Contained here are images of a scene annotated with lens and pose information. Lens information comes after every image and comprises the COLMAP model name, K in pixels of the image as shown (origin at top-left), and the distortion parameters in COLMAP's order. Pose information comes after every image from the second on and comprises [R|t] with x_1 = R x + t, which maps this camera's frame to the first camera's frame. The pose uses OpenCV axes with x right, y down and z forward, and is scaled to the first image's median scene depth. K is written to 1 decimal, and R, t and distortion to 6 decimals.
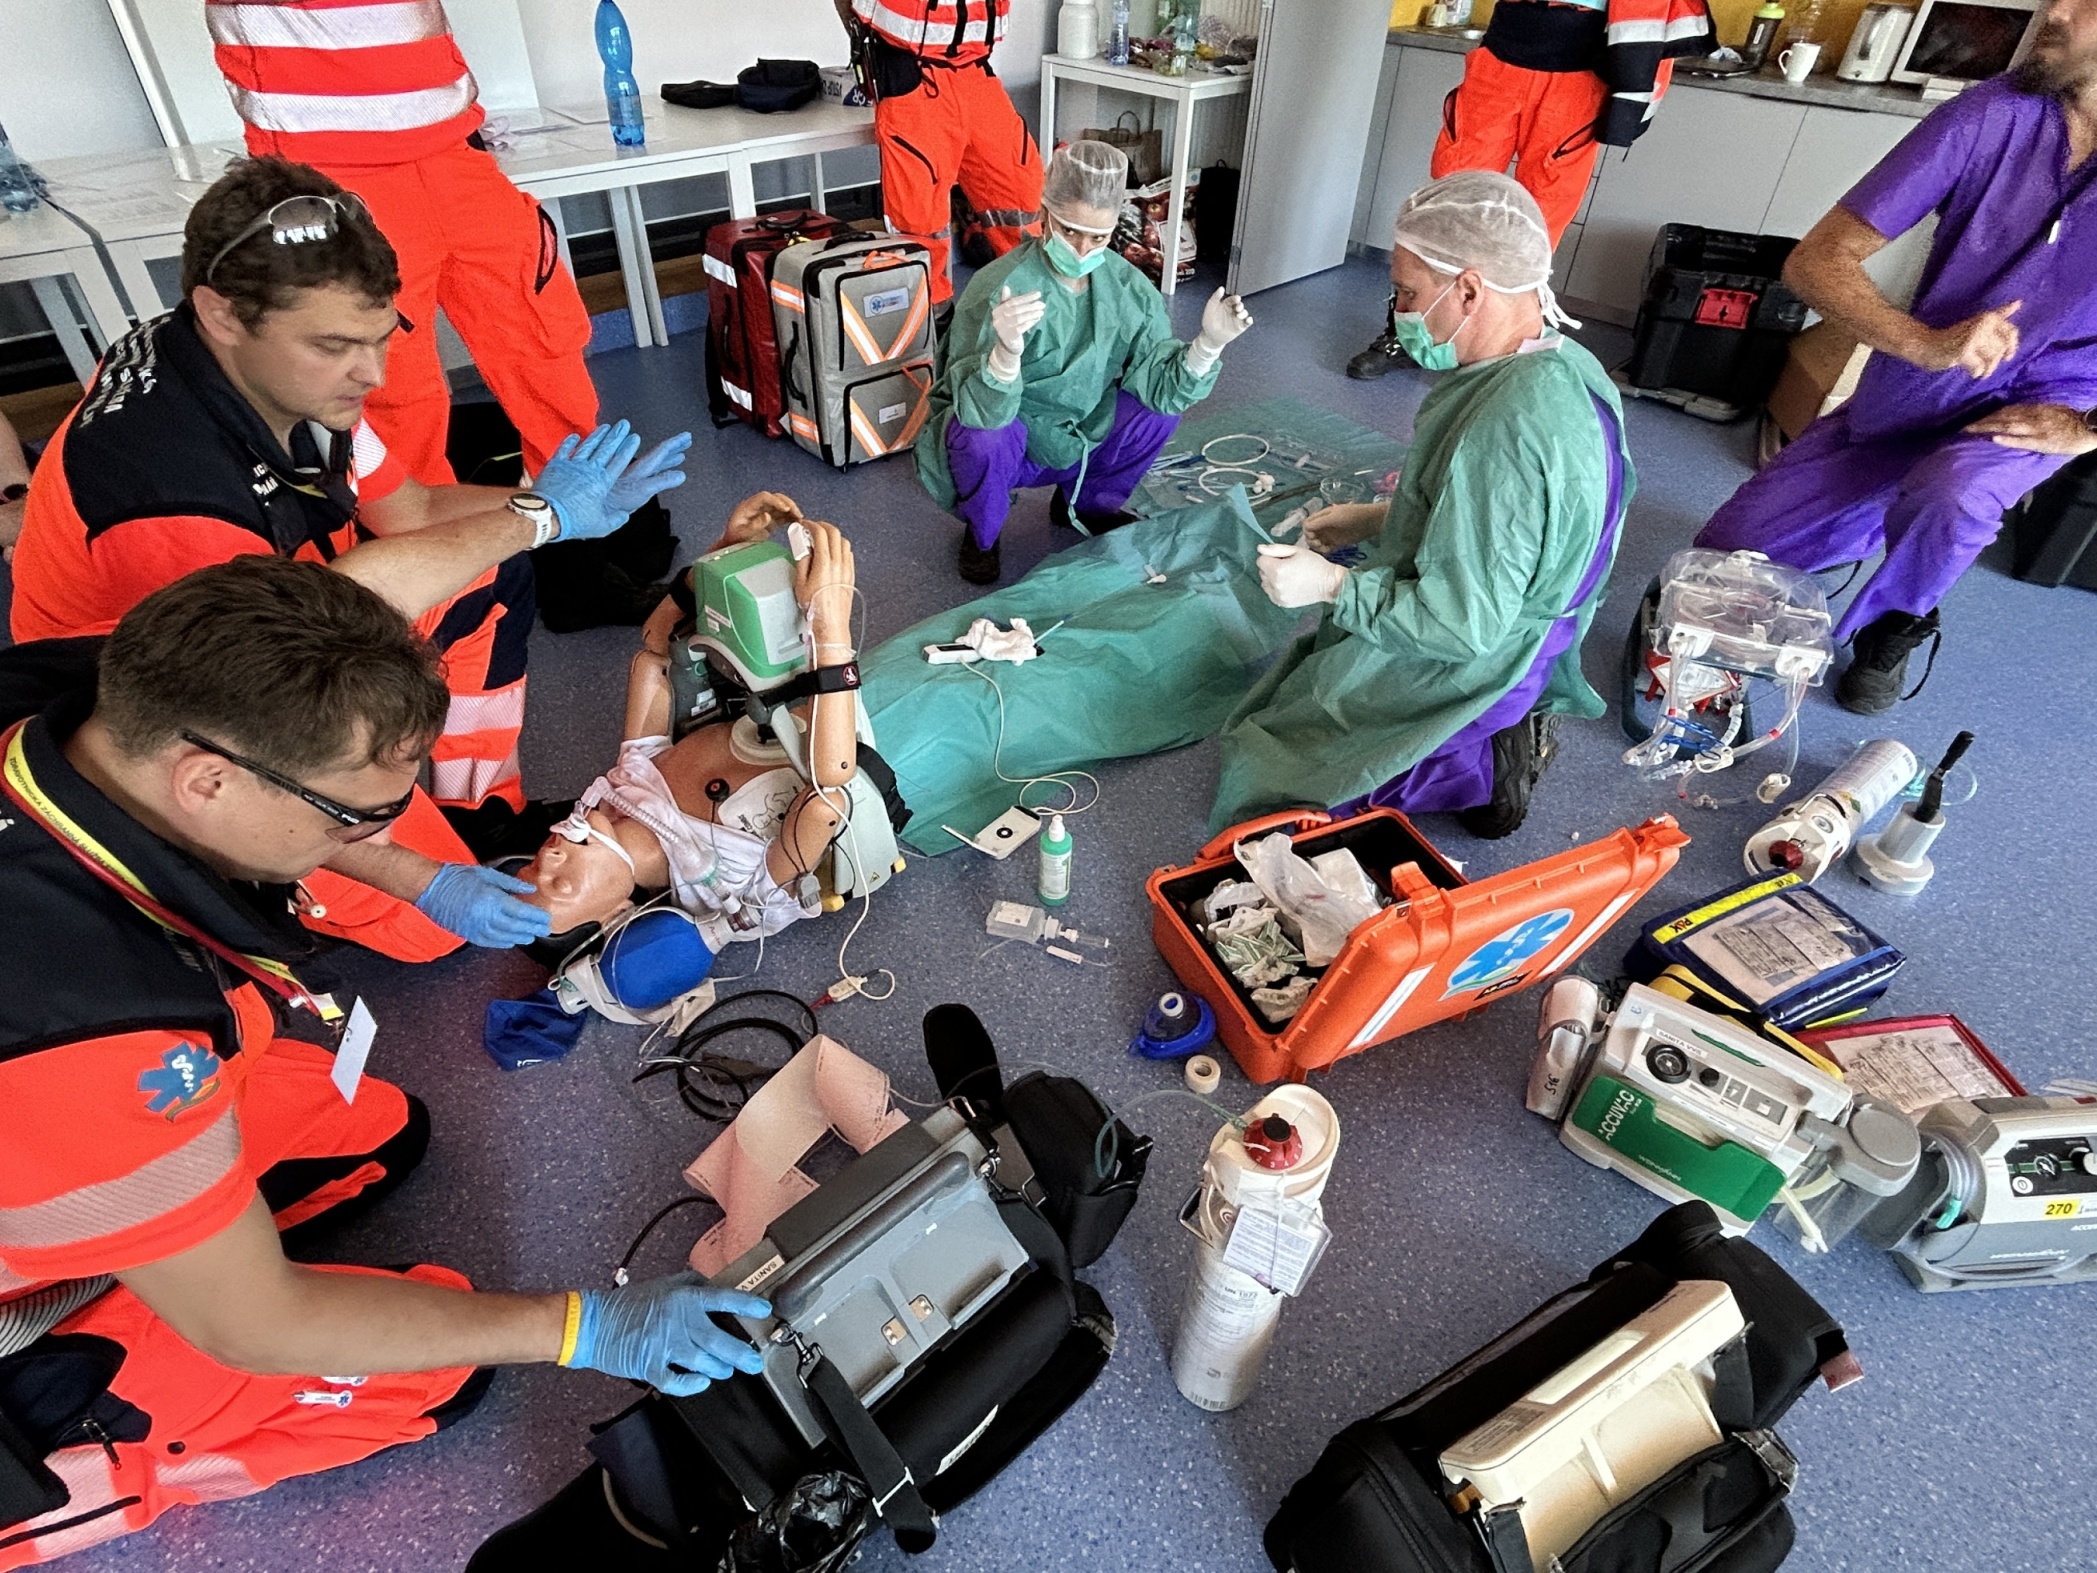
lens RADIAL K [[1154.3, 0, 1049.5], [0, 1154.3, 760.3], [0, 0, 1]] dist [0.000194, 0.000088]
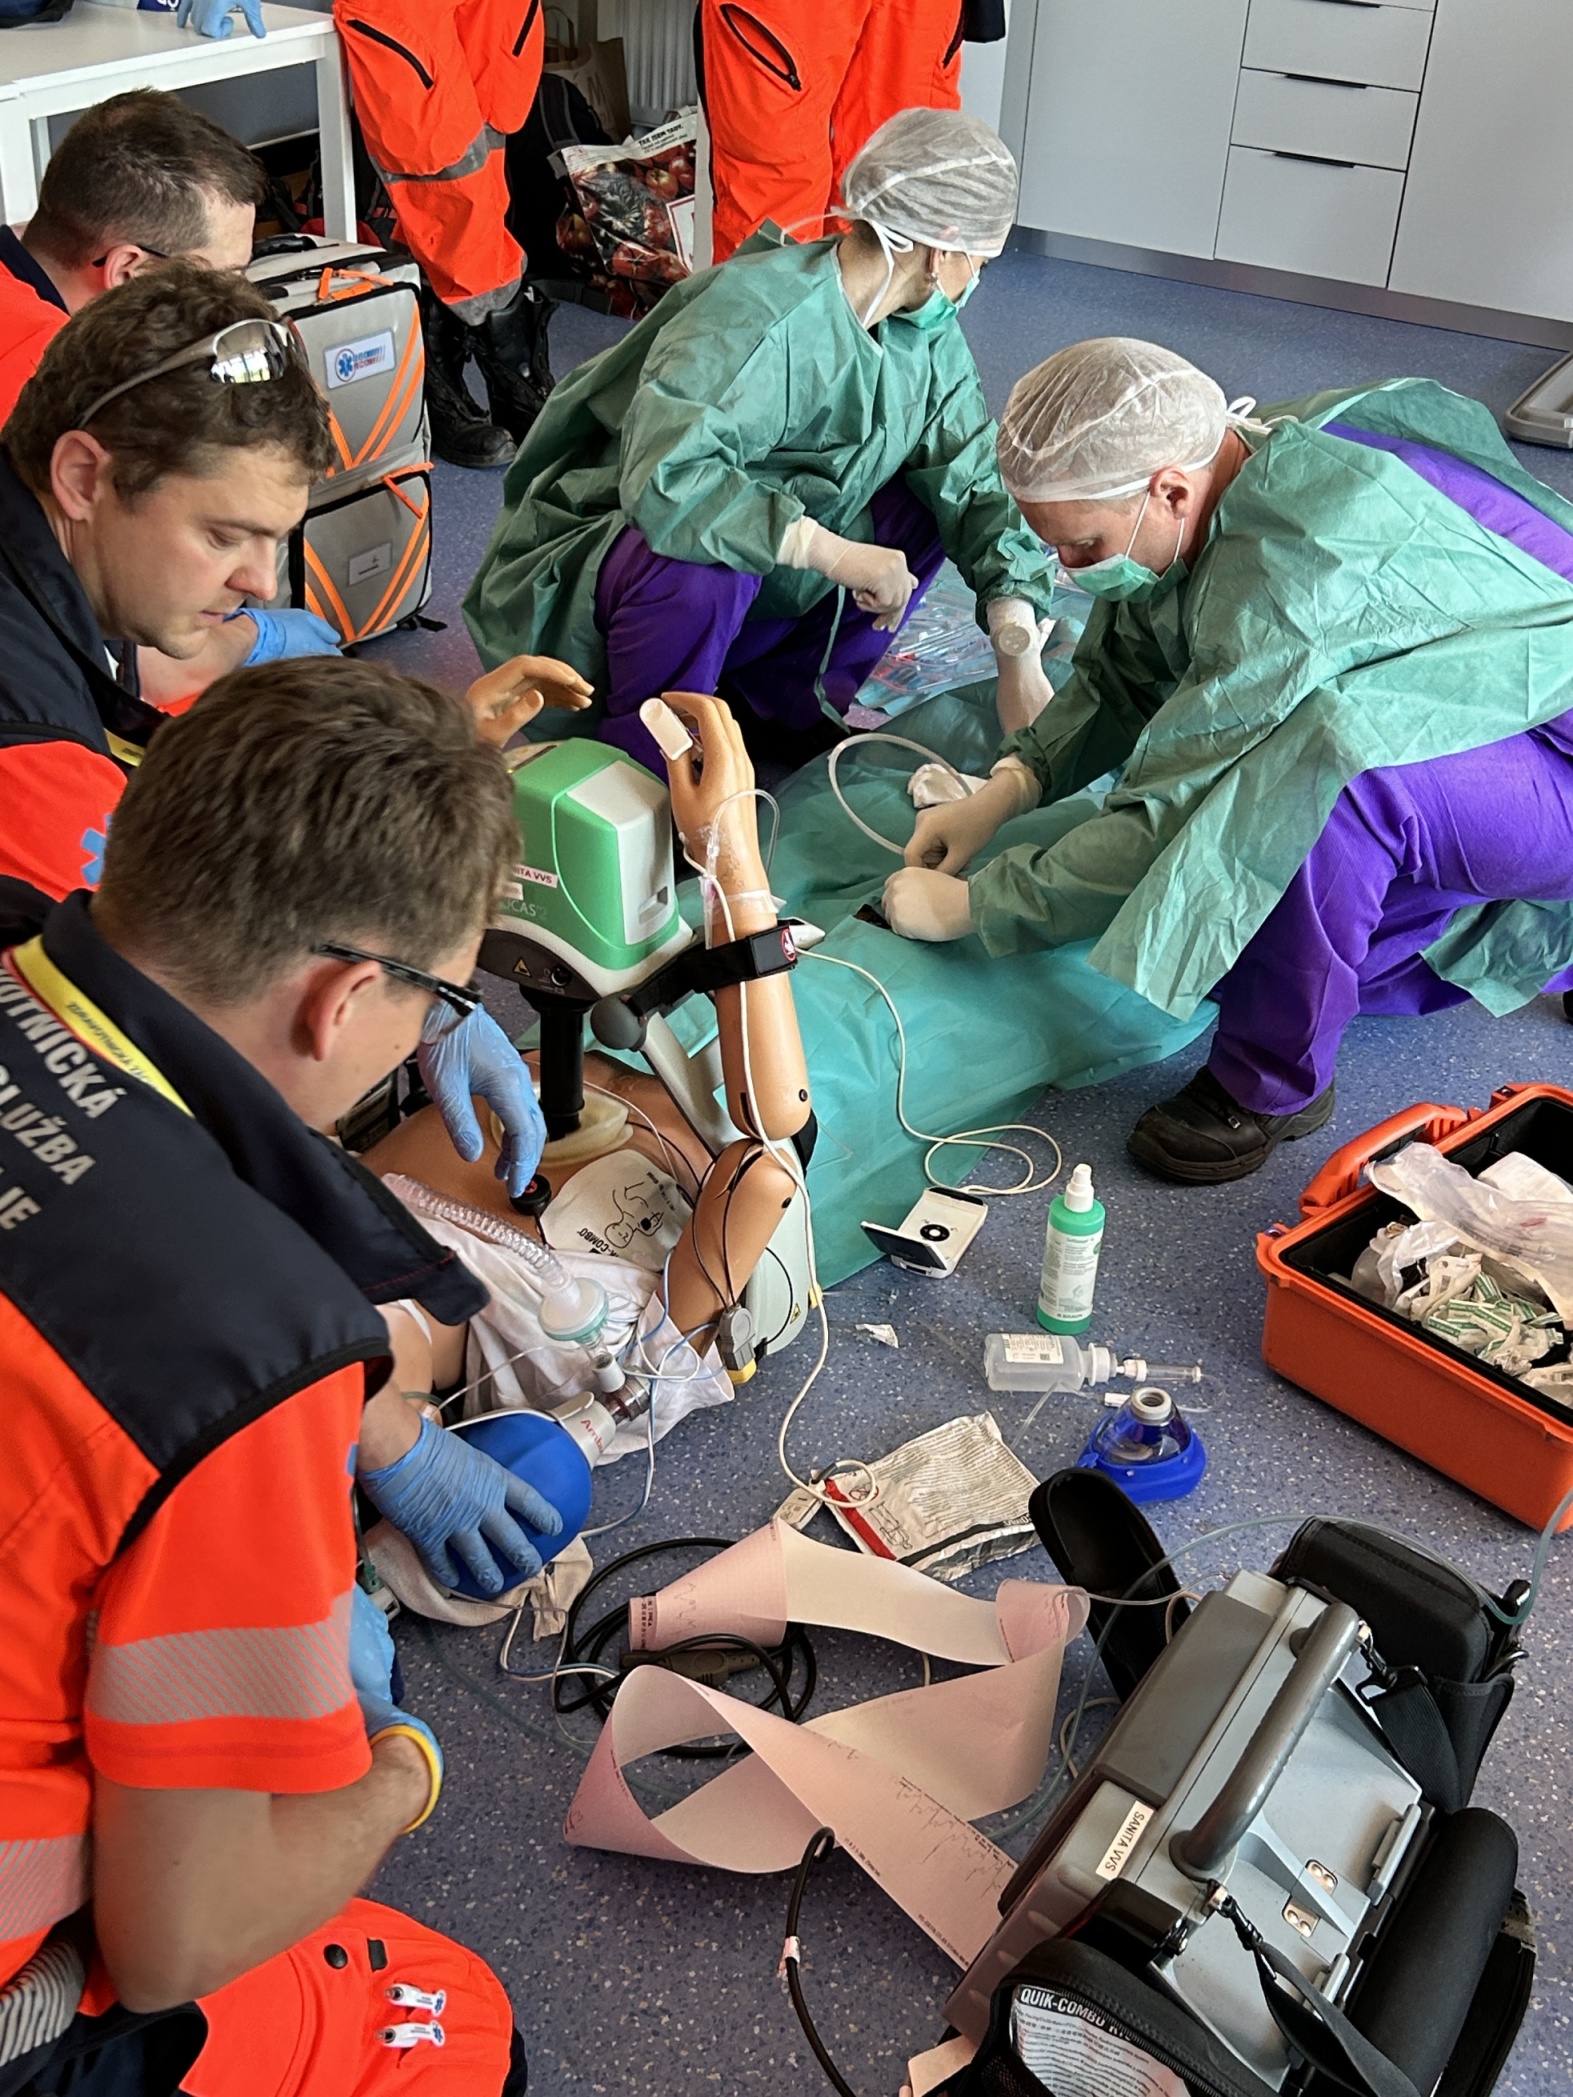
lens RADIAL K [[2435.3, 0, 786.5], [0, 2435.3, 1048.5], [0, 0, 1]] dist [0.007391, 0.037524]
pose [[0.966858, -0.130030, 0.219723, -0.392672], [0.153076, 0.983991, -0.091269, 0.079186], [-0.204338, 0.121879, 0.971283, -0.152094]]
